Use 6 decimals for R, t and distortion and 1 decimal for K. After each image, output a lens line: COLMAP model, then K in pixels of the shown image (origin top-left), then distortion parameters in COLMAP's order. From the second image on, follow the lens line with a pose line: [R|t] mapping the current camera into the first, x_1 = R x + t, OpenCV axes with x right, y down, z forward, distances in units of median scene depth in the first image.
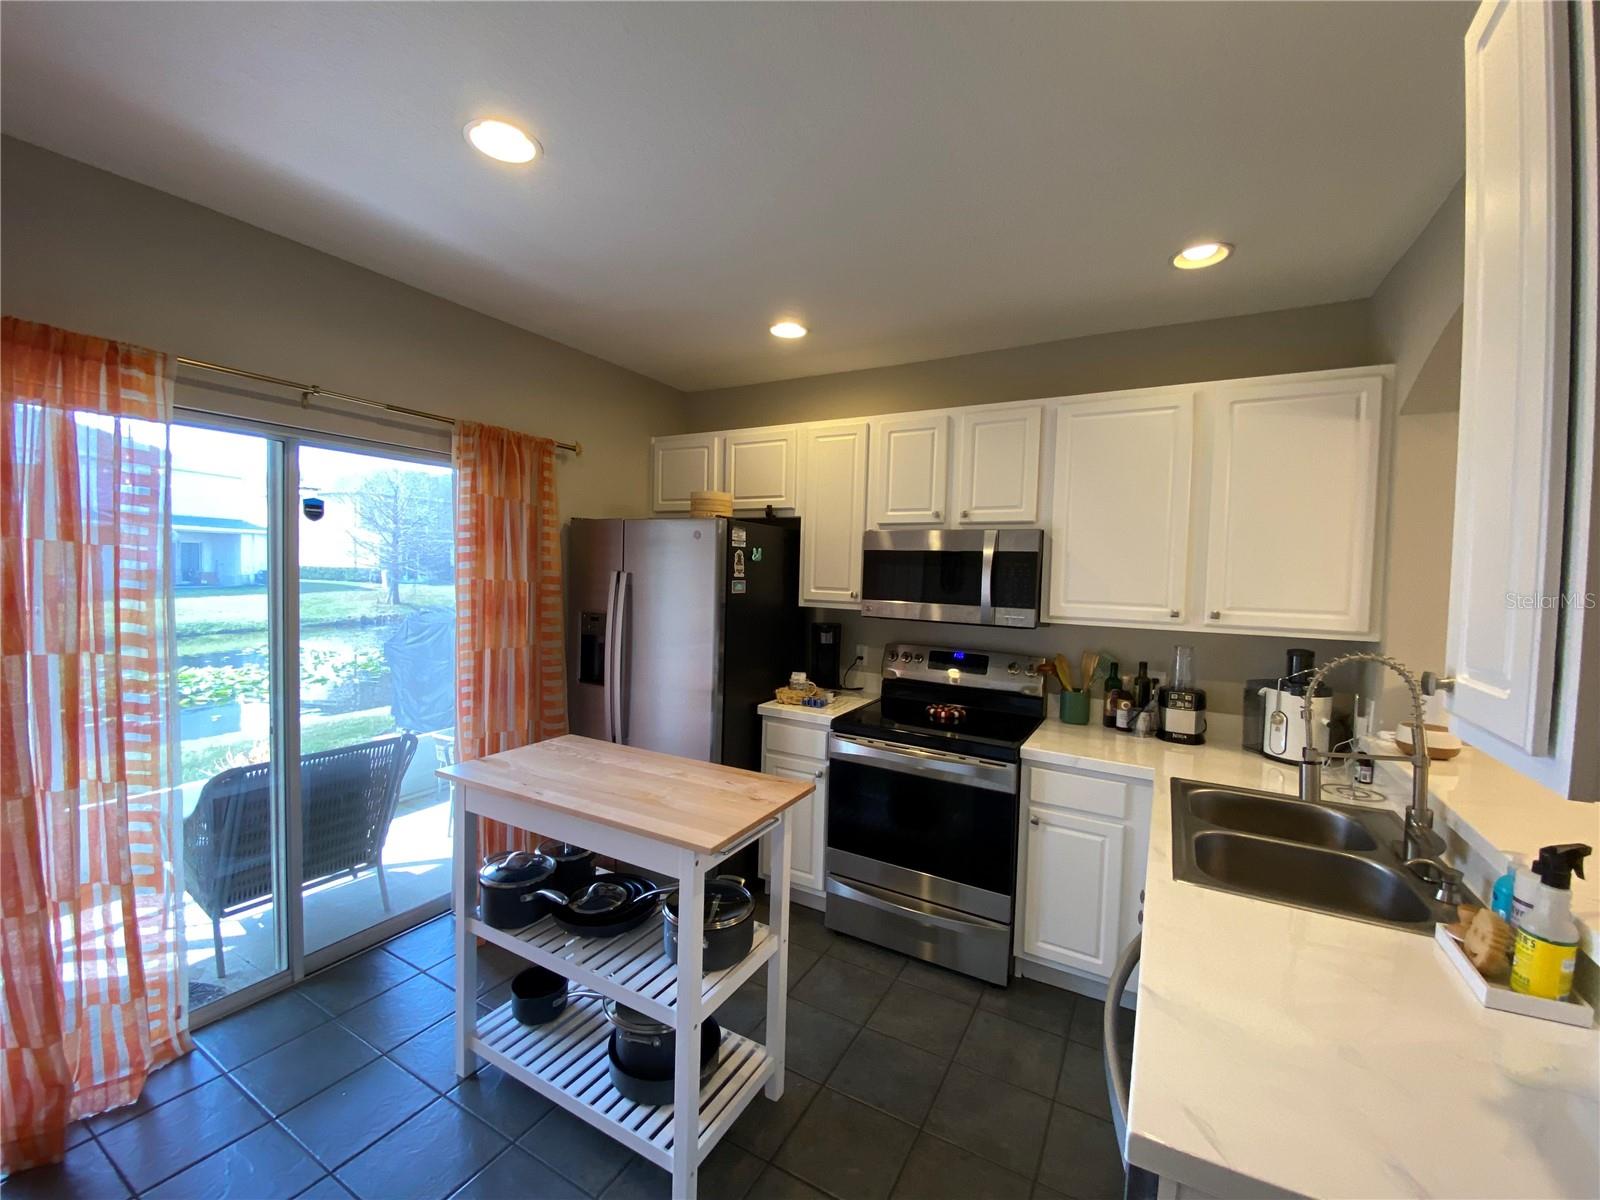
lens RADIAL K [[648.1, 0, 790.1], [0, 648.1, 592.6], [0, 0, 1]] dist [0.027709, -0.024146]
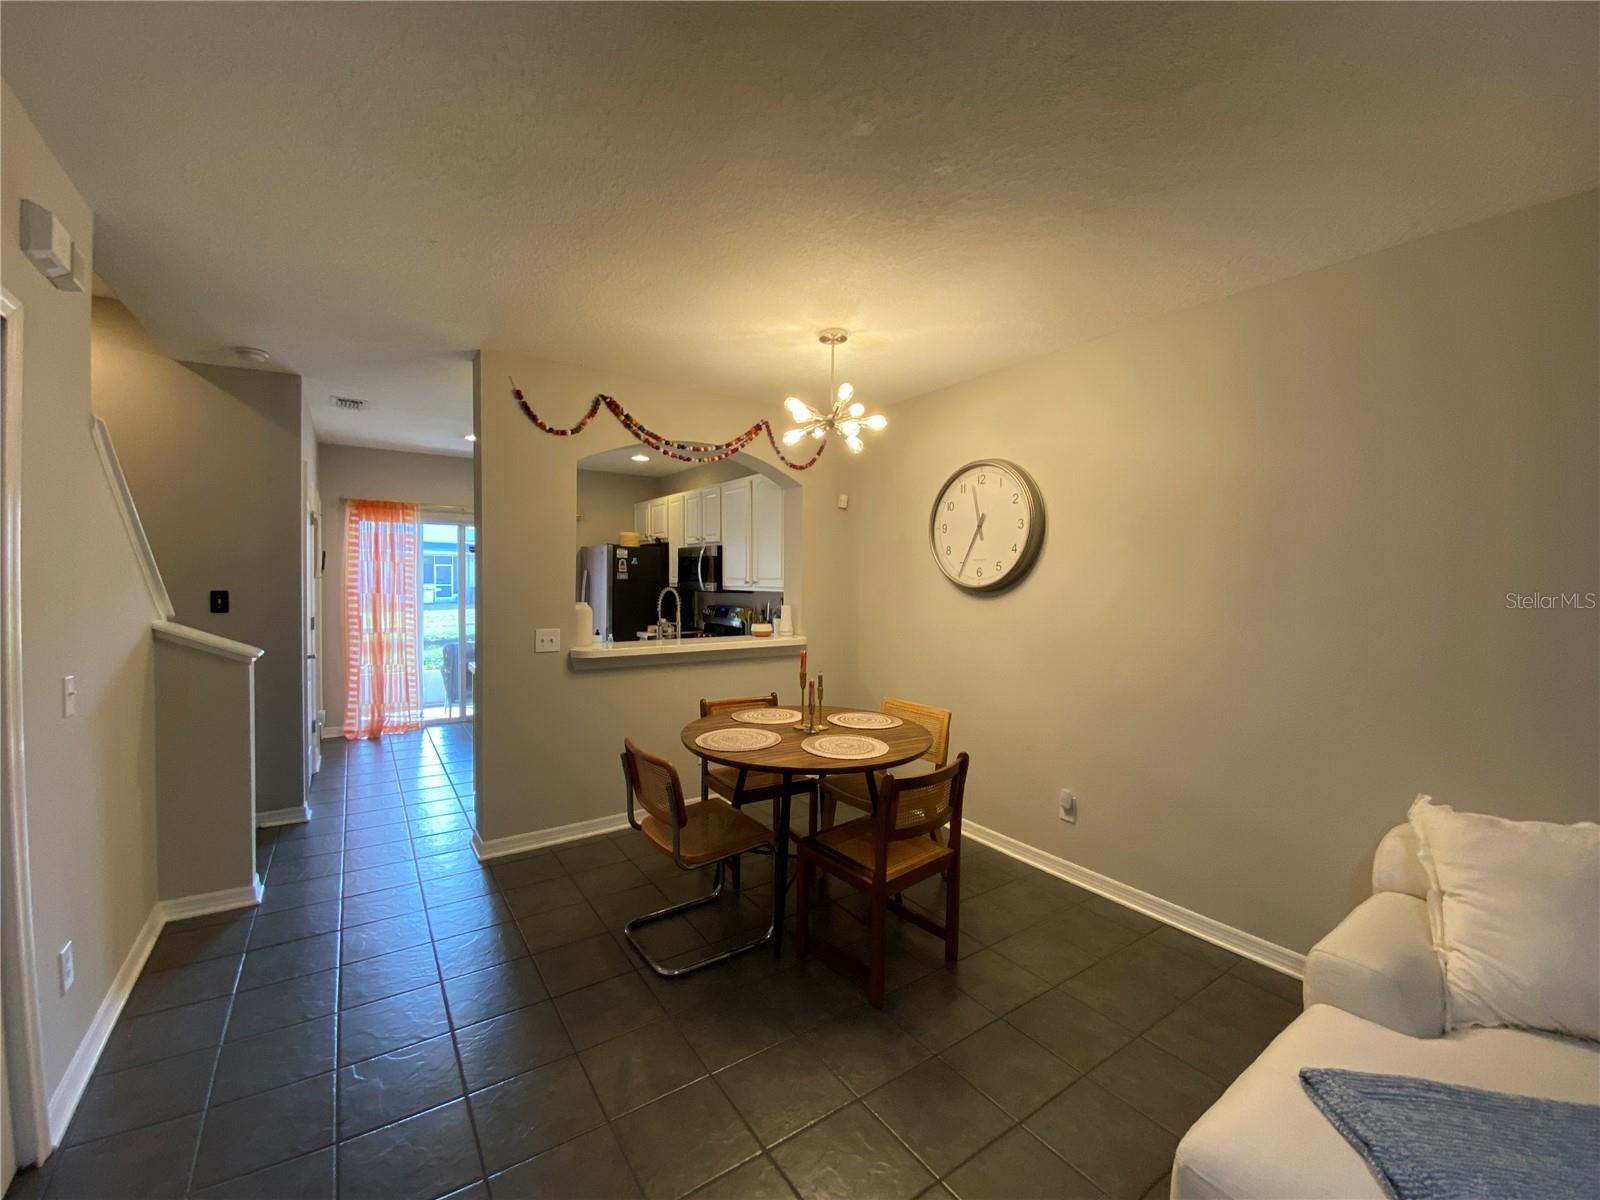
lens RADIAL K [[649.7, 0, 799.3], [0, 649.7, 594.3], [0, 0, 1]] dist [0.015410, -0.019583]
pose [[0.897637, -0.006691, -0.440685, 1.551595], [-0.005366, 0.999645, -0.026107, 0.117250], [0.440703, 0.025799, 0.897282, -0.769397]]
